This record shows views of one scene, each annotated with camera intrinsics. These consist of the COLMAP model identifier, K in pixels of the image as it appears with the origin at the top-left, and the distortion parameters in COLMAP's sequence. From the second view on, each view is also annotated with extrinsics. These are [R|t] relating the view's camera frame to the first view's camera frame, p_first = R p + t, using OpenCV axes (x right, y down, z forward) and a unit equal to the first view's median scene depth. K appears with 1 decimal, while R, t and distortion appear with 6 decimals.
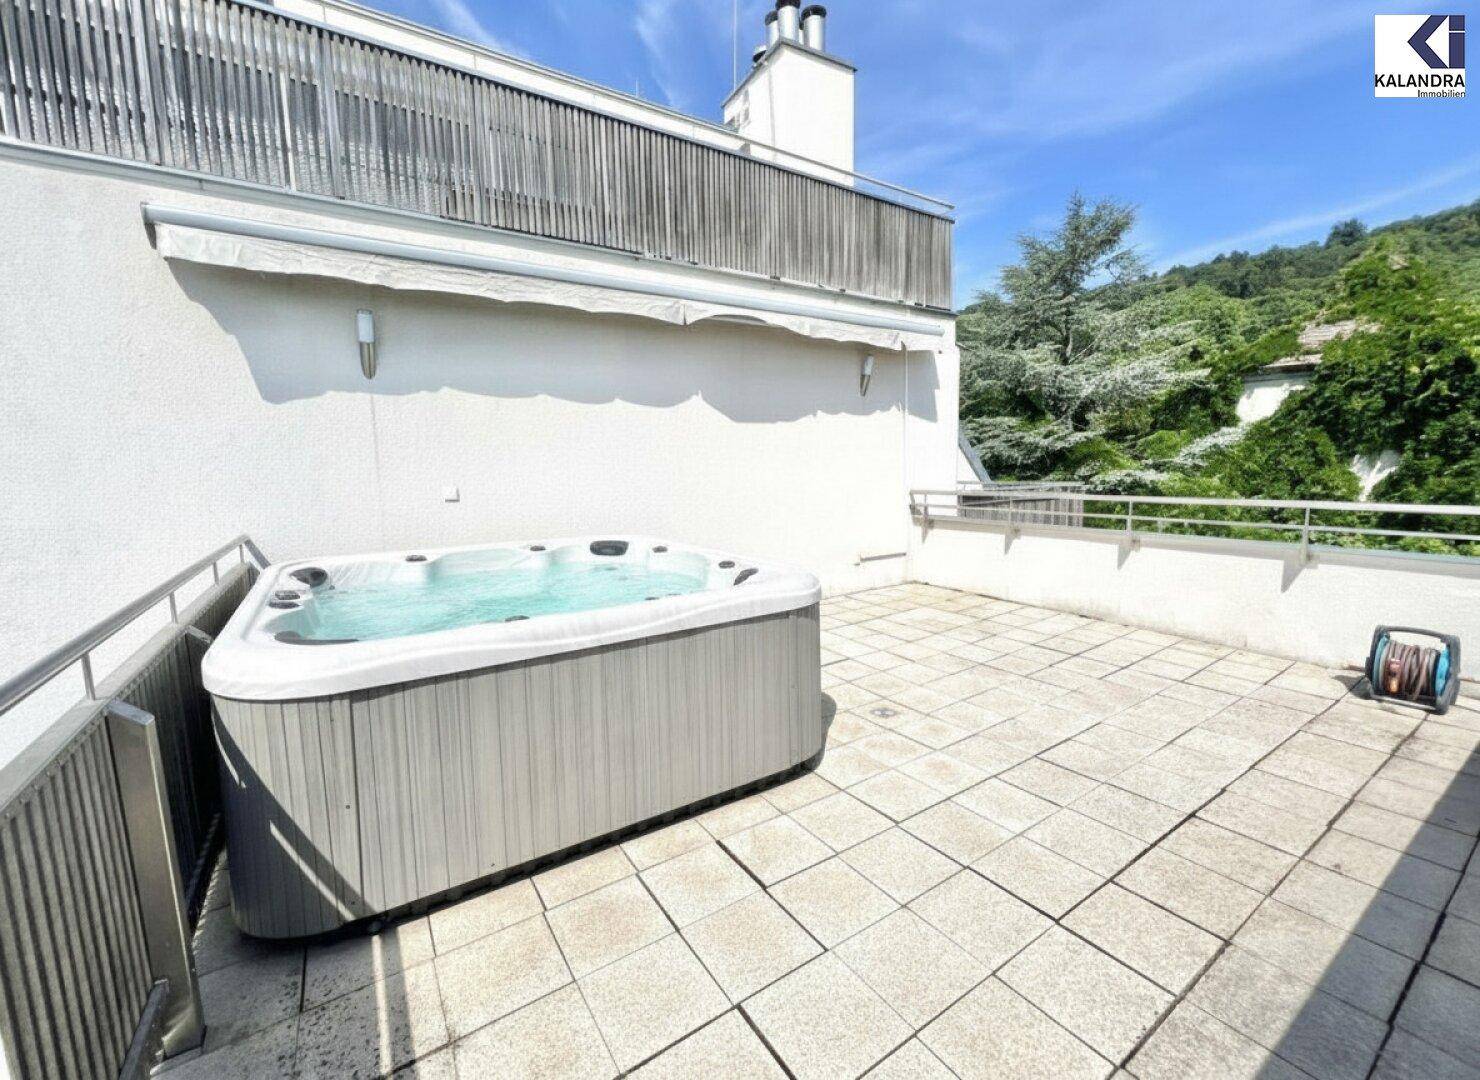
lens RADIAL K [[603.1, 0, 737.3], [0, 603.1, 540.5], [0, 0, 1]] dist [-0.001445, -0.000944]
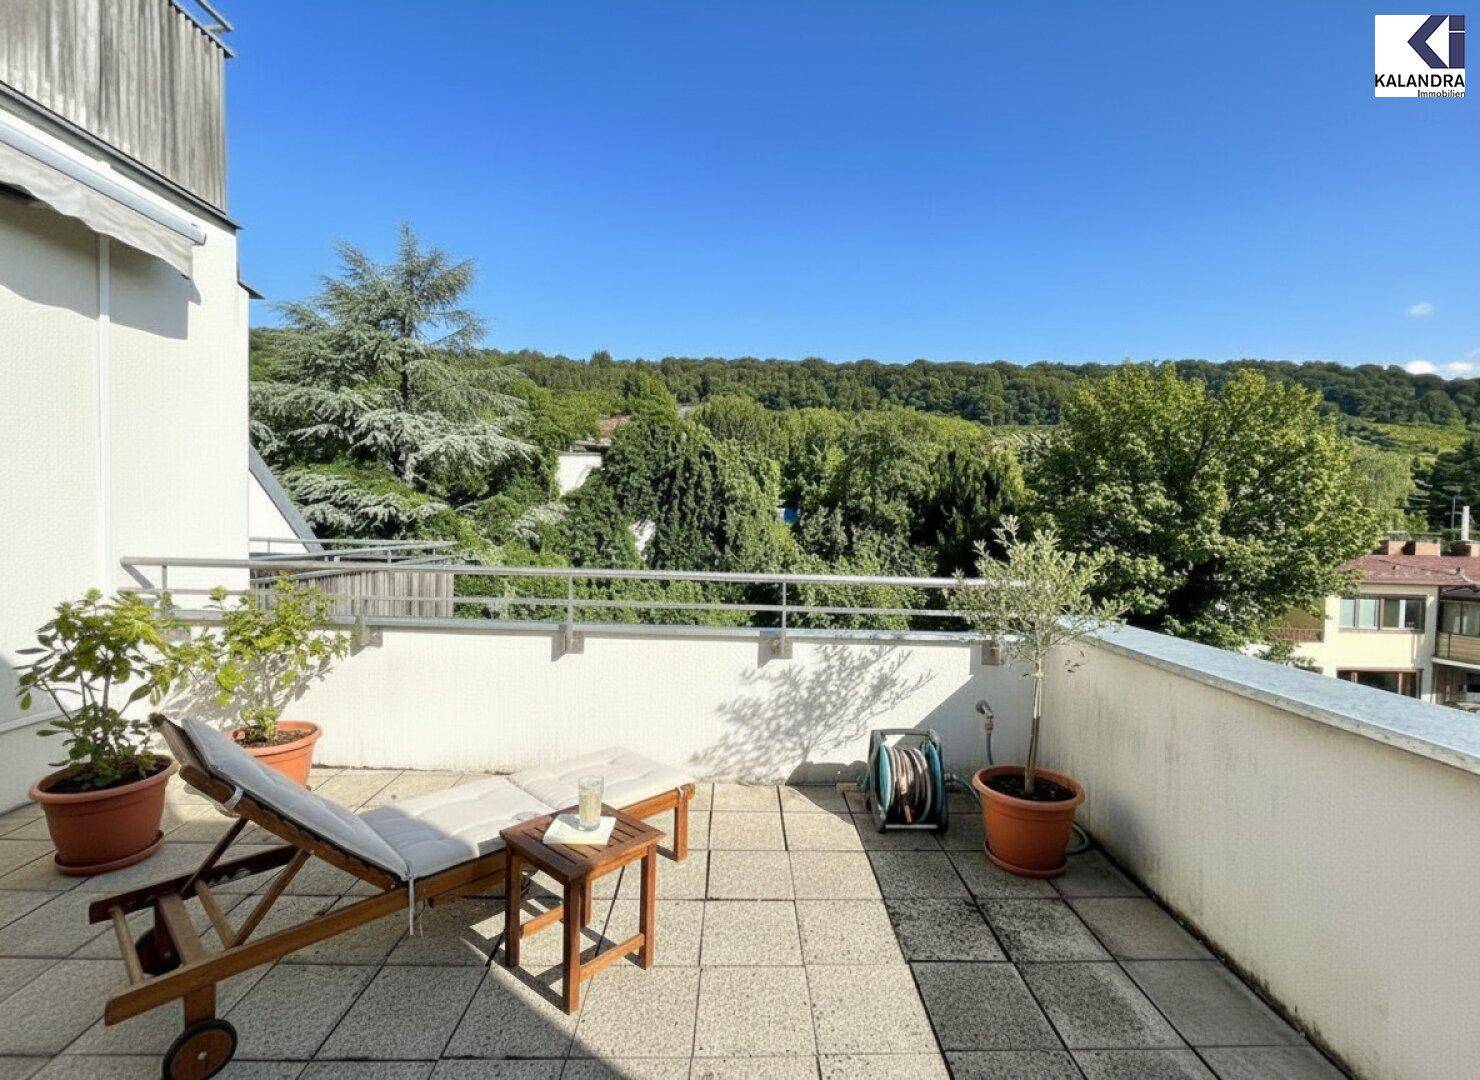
lens RADIAL K [[615.8, 0, 745.3], [0, 615.8, 544.5], [0, 0, 1]] dist [-0.001708, -0.000130]
pose [[0.533723, 0.006889, 0.845632, 0.040070], [0.063576, 0.996810, -0.048247, -0.011283], [-0.843266, 0.079513, 0.531582, 0.098381]]
